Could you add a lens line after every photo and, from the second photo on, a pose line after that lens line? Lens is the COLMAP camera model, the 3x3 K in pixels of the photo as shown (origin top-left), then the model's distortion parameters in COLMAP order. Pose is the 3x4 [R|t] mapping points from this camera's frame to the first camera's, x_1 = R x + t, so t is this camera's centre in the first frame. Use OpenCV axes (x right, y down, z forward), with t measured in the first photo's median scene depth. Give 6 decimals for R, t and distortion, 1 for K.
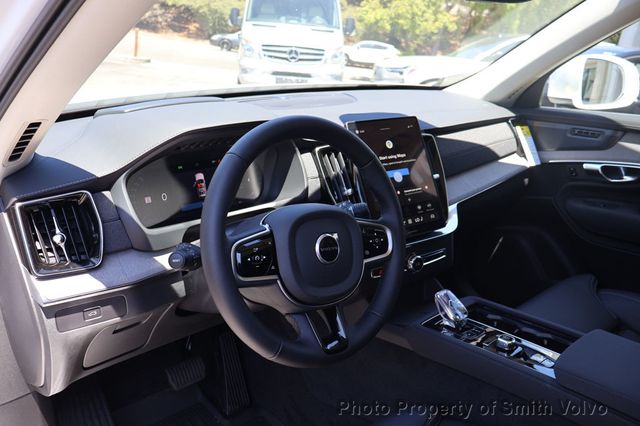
lens RADIAL K [[532.3, 0, 320.0], [0, 532.3, 213.0], [0, 0, 1]] dist [0.000787, 0.000440]
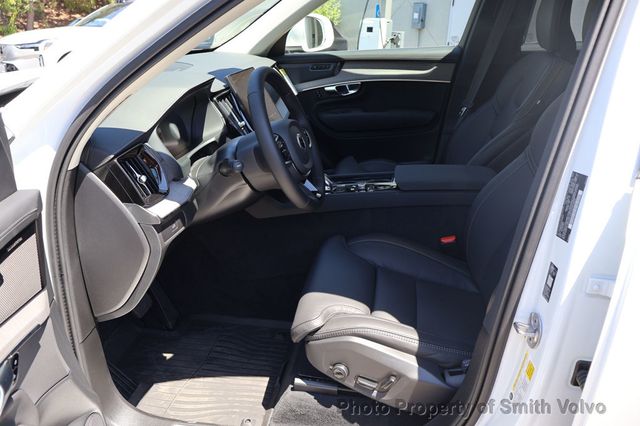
lens RADIAL K [[532.3, 0, 320.0], [0, 532.3, 213.0], [0, 0, 1]] dist [0.000787, 0.000440]
pose [[0.767911, -0.291555, 0.570357, -0.462869], [0.255923, 0.955901, 0.144071, 0.025373], [-0.587210, 0.035334, 0.808663, -0.191452]]
